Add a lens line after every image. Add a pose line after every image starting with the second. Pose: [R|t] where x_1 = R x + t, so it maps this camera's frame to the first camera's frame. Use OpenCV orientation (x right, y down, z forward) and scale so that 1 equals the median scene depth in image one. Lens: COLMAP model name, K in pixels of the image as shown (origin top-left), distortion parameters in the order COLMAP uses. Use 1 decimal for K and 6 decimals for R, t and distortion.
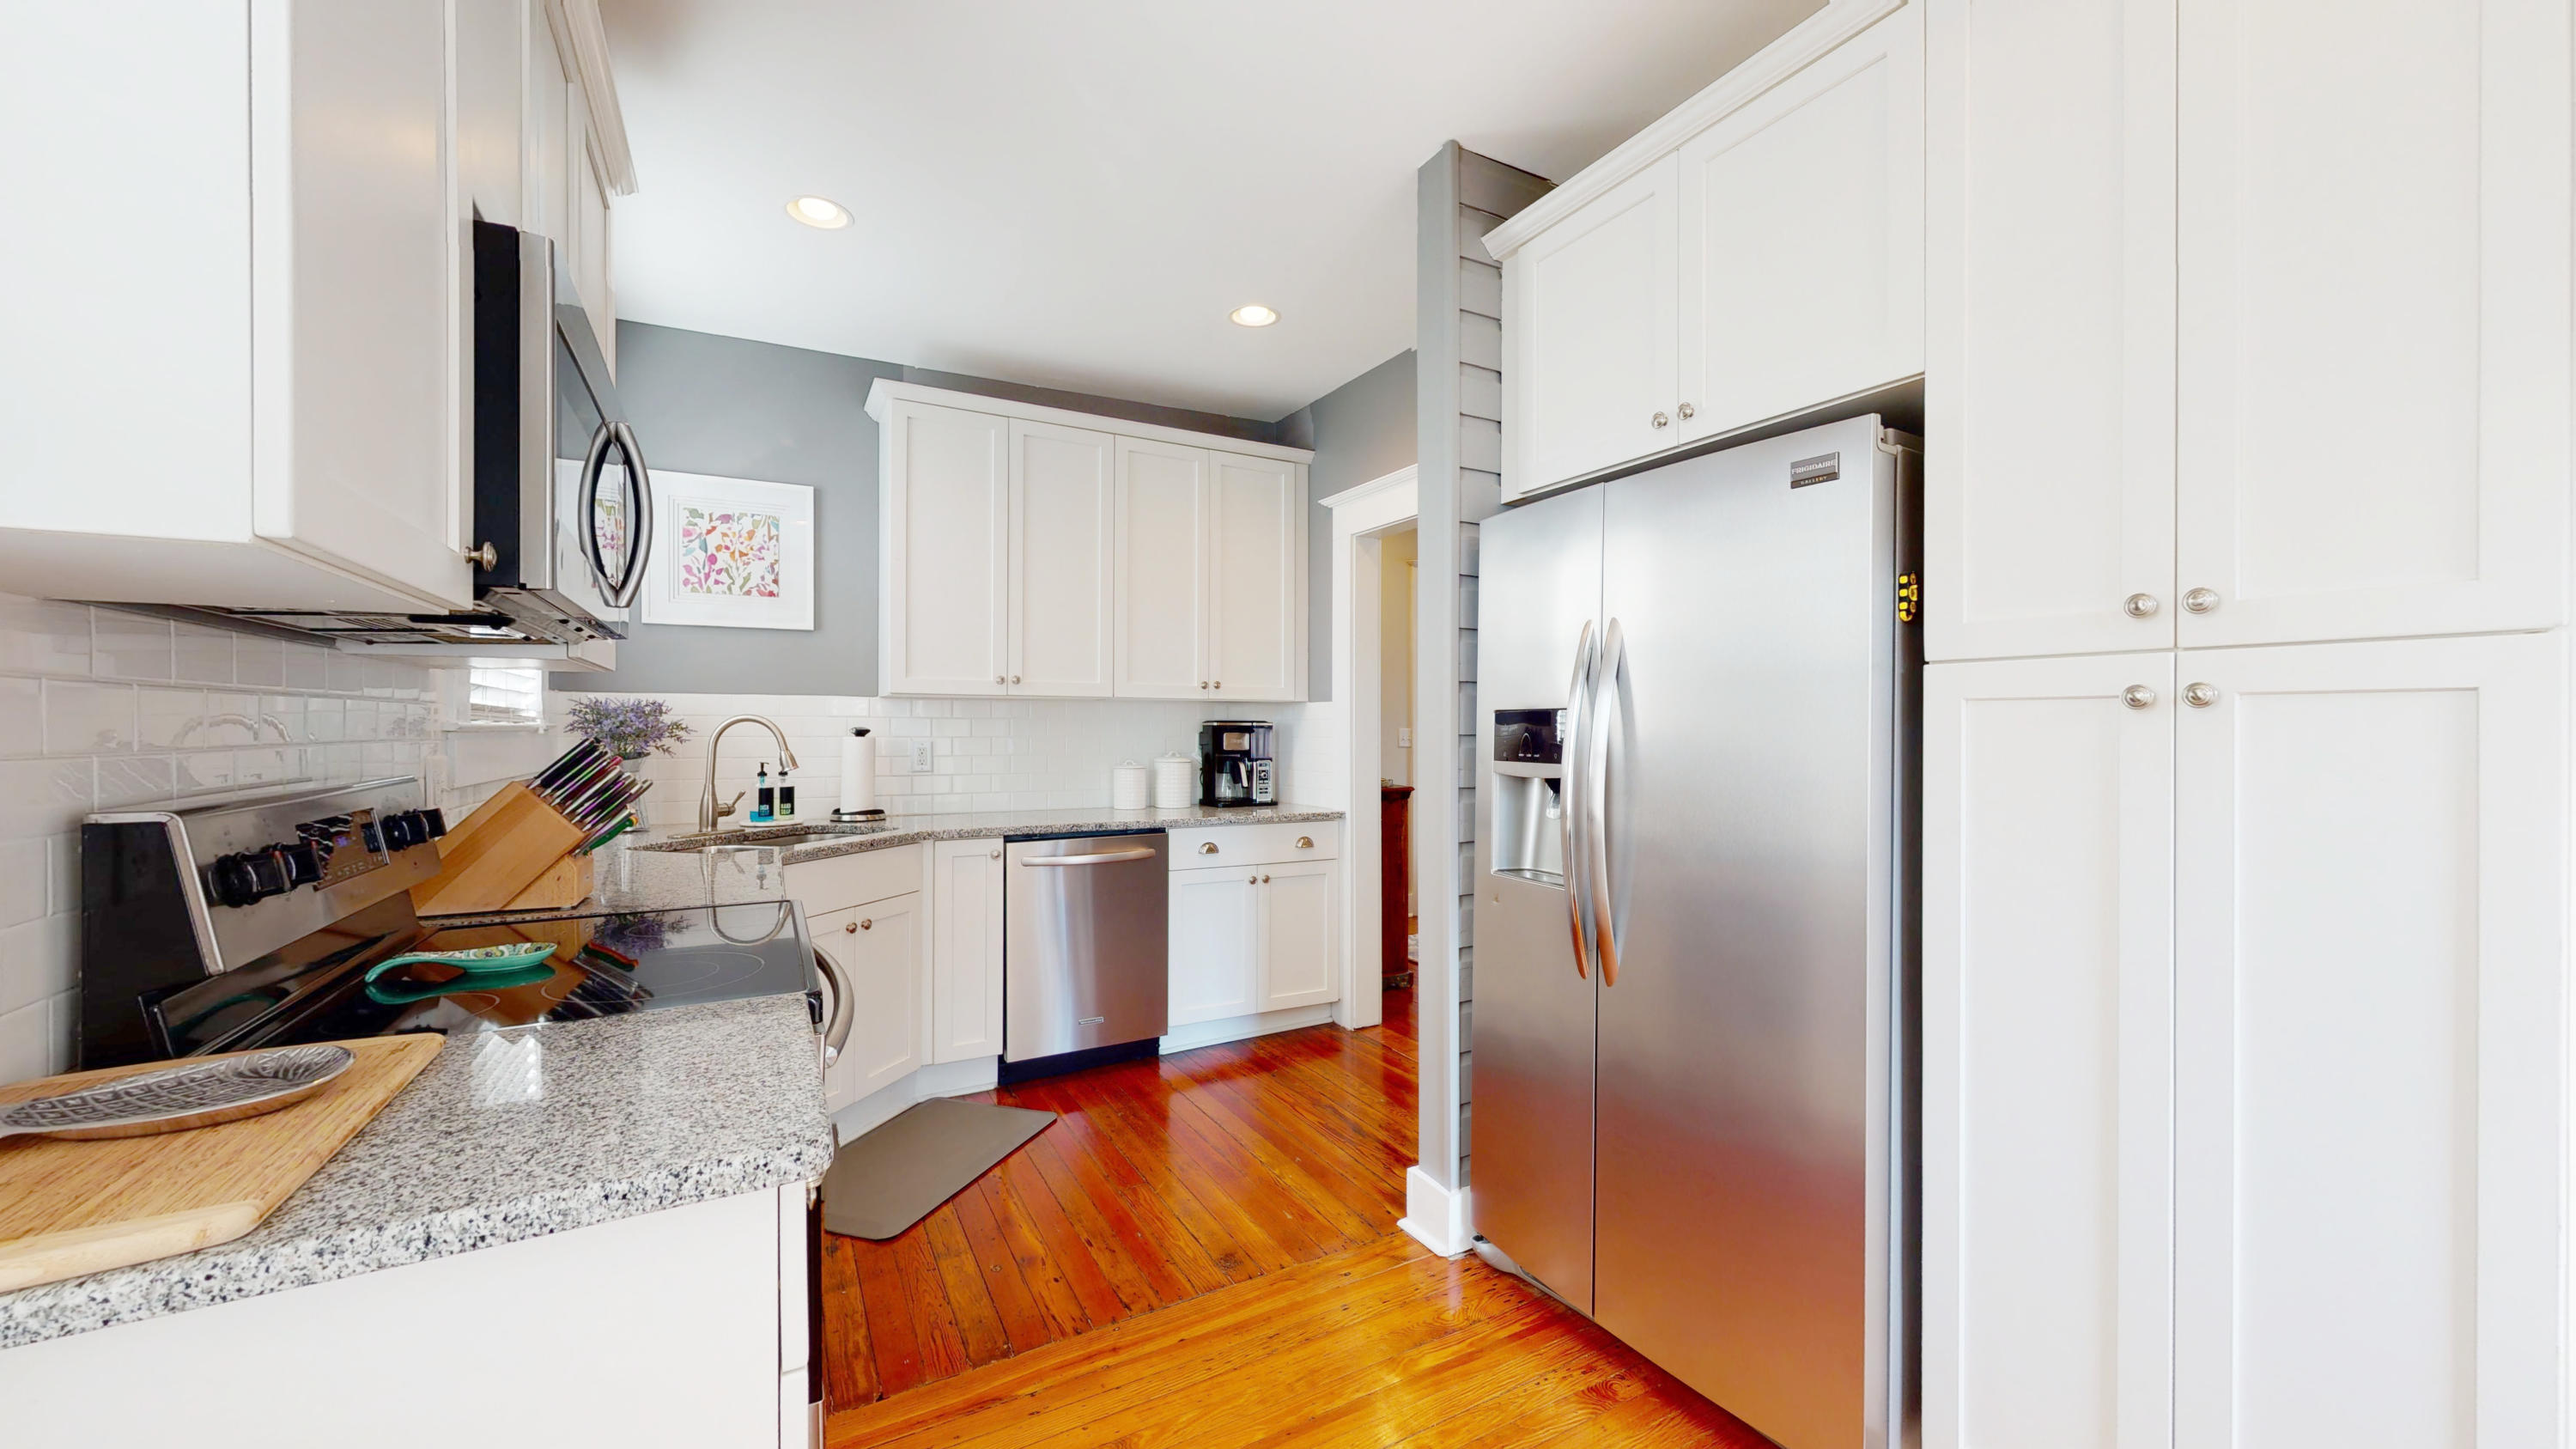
lens RADIAL K [[946.9, 0, 1286.5], [0, 946.9, 729.2], [0, 0, 1]] dist [0.000168, -0.000010]
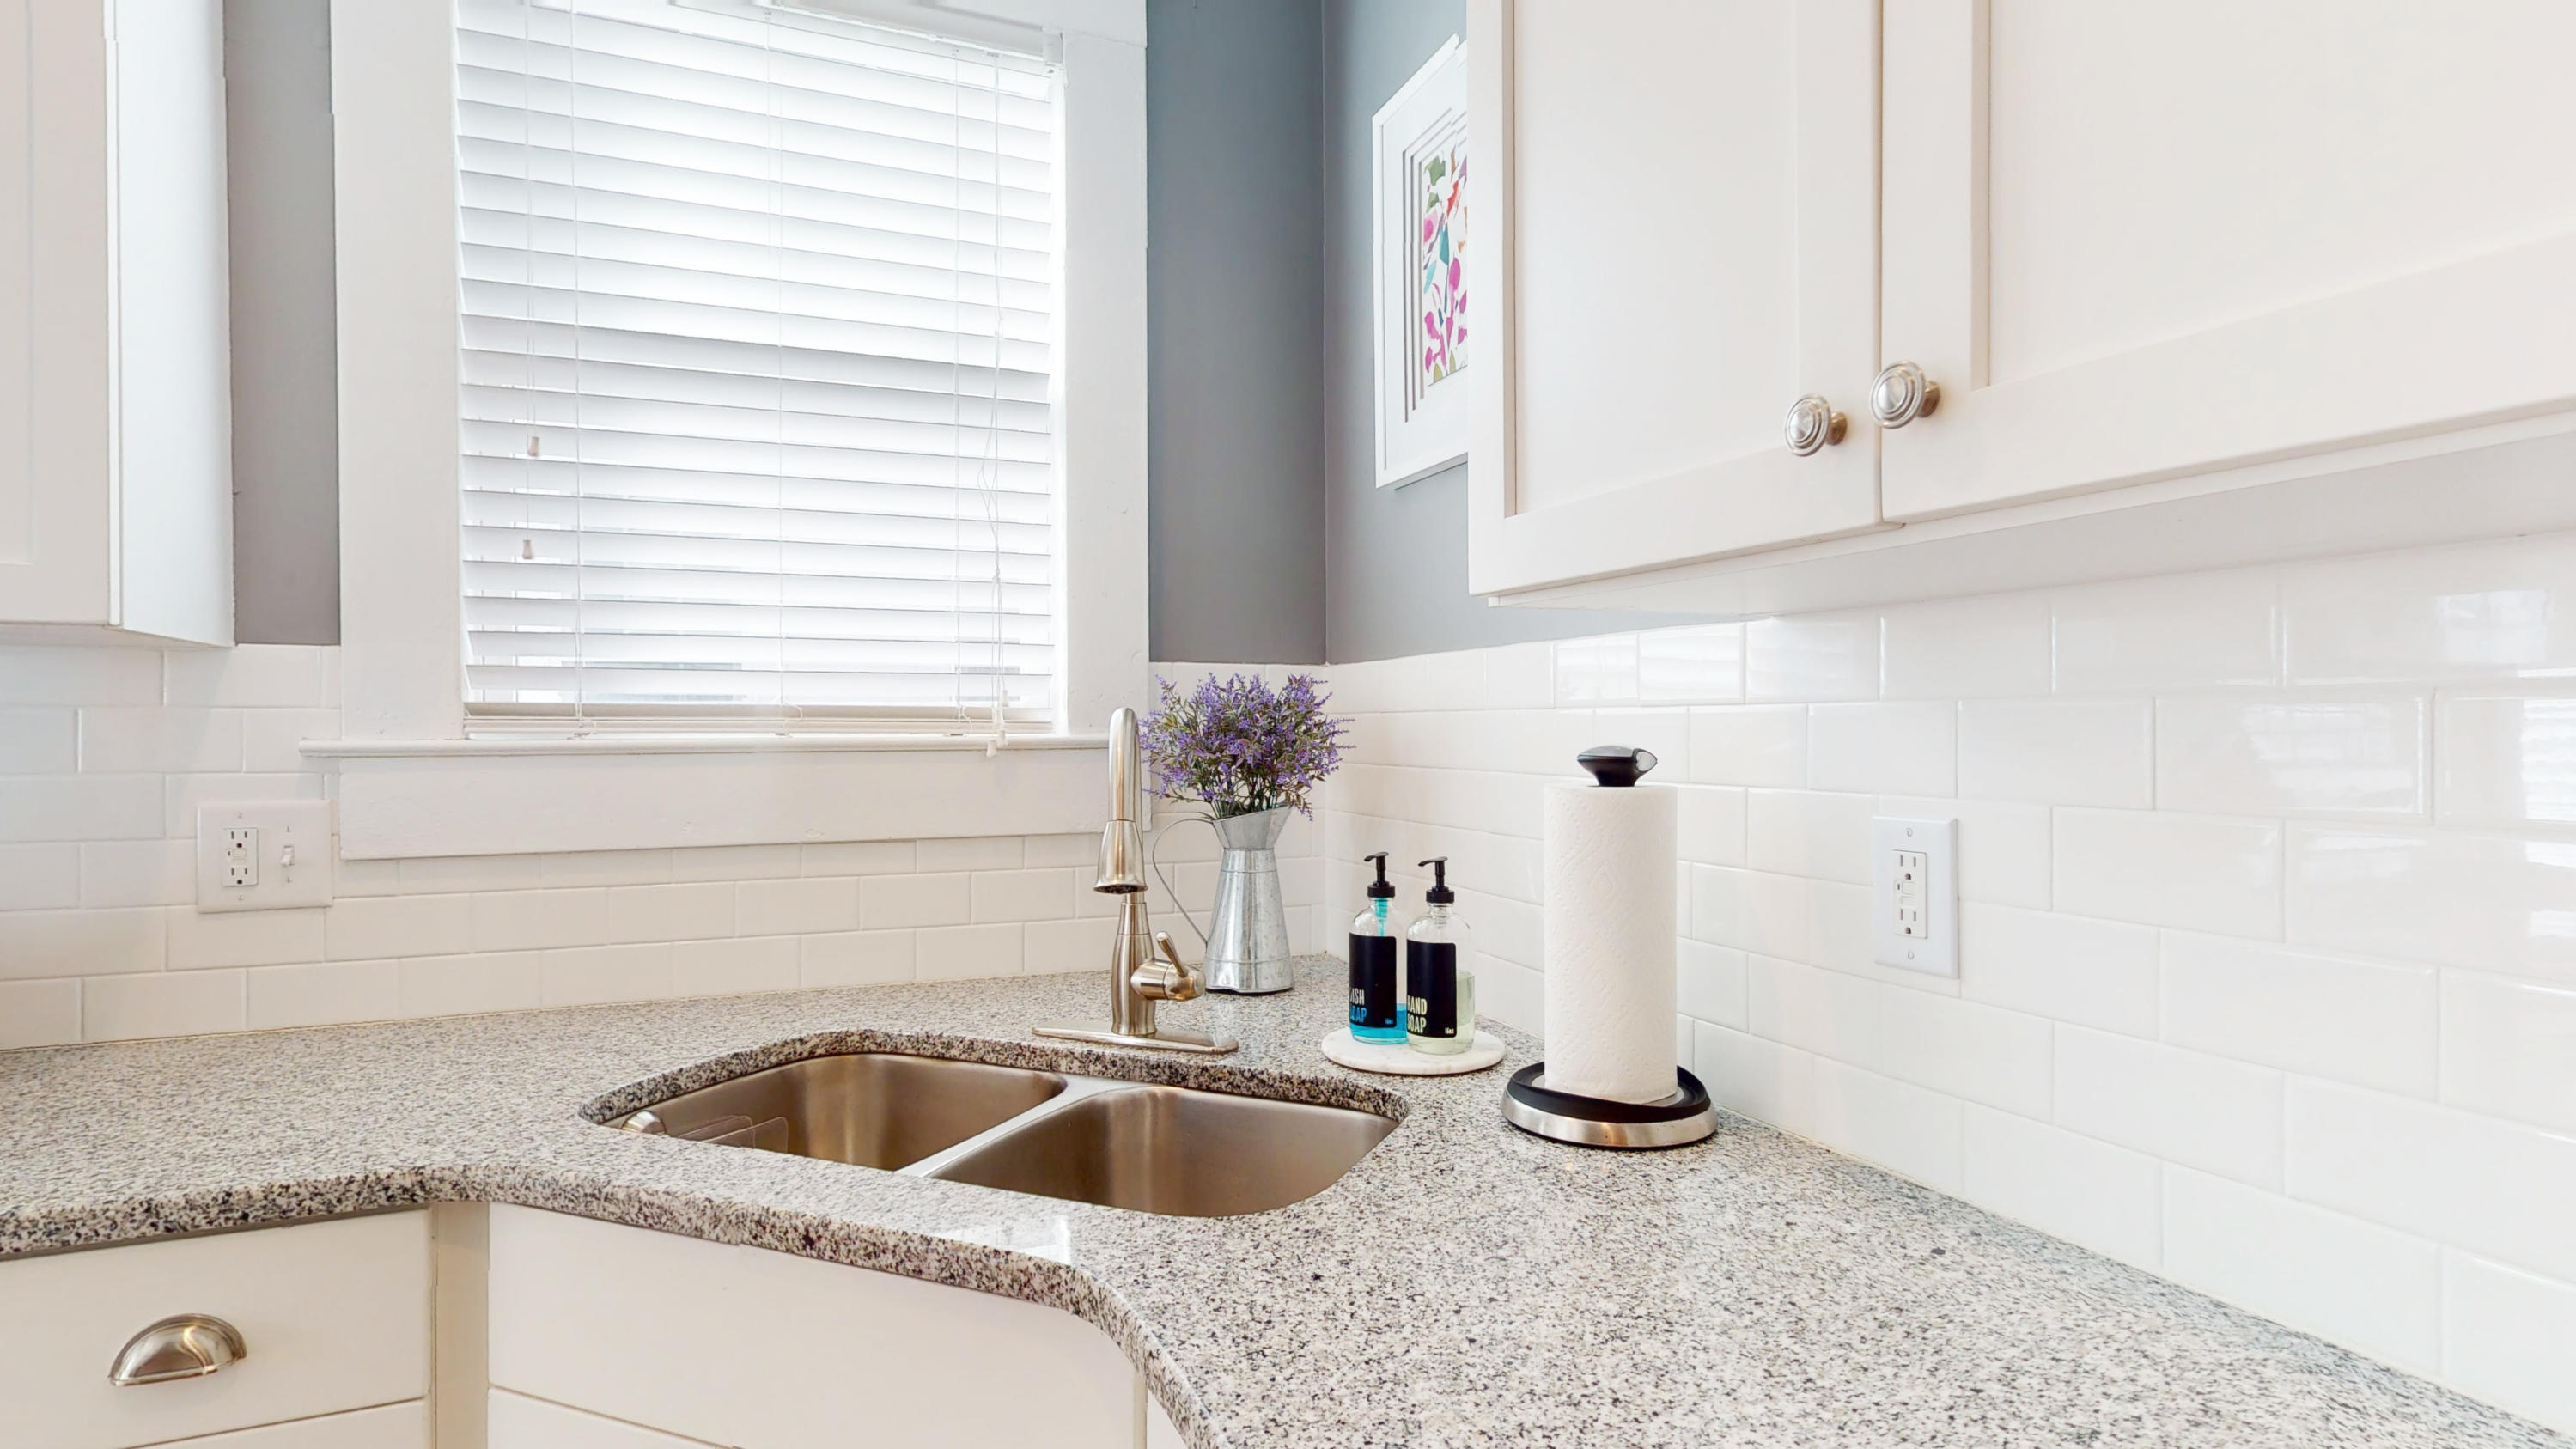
lens RADIAL K [[1279.2, 0, 1309.1], [0, 1279.2, 737.2], [0, 0, 1]] dist [-0.014190, 0.000163]
pose [[-0.104601, 0.009769, -0.994466, -0.121082], [0.002872, 0.999951, 0.009521, -0.008731], [0.994510, -0.001860, -0.104624, 1.023395]]
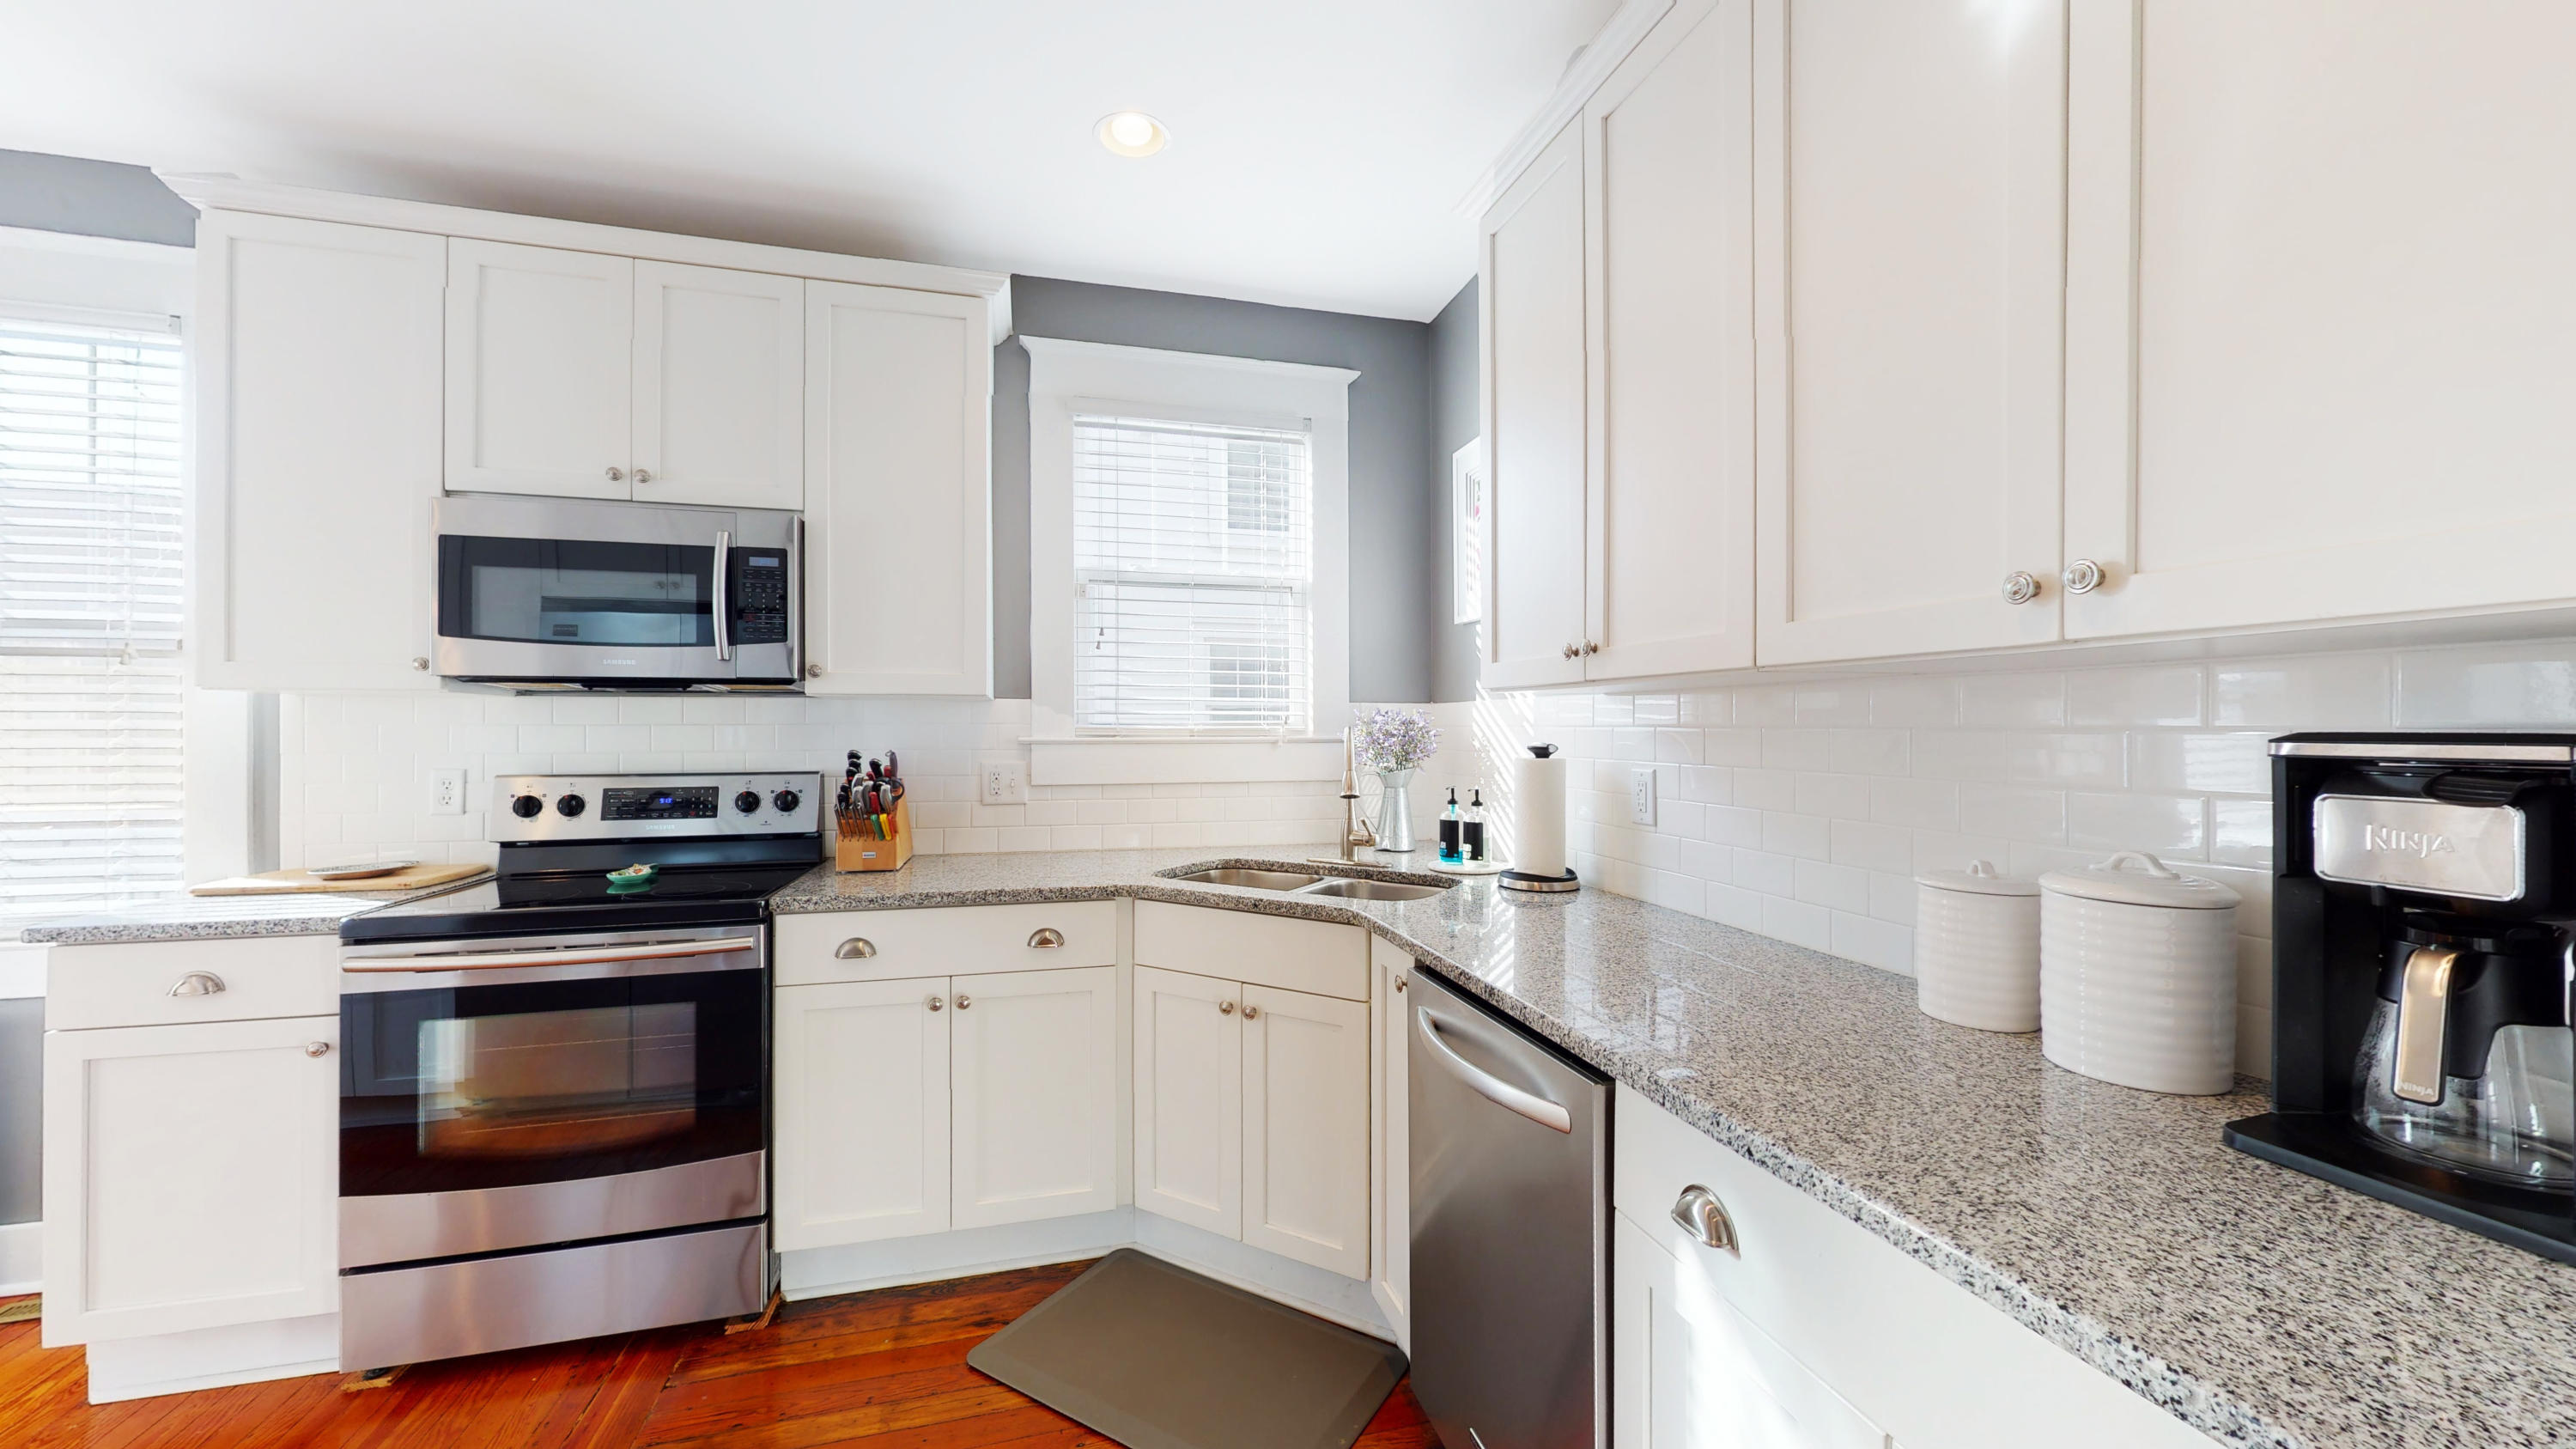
lens RADIAL K [[946.9, 0, 1286.5], [0, 946.9, 729.2], [0, 0, 1]] dist [0.000168, -0.000010]
pose [[-0.240026, -0.001108, -0.970766, 0.233702], [-0.001458, 0.999999, -0.000781, -0.011532], [0.970765, 0.001228, -0.240027, 1.056026]]
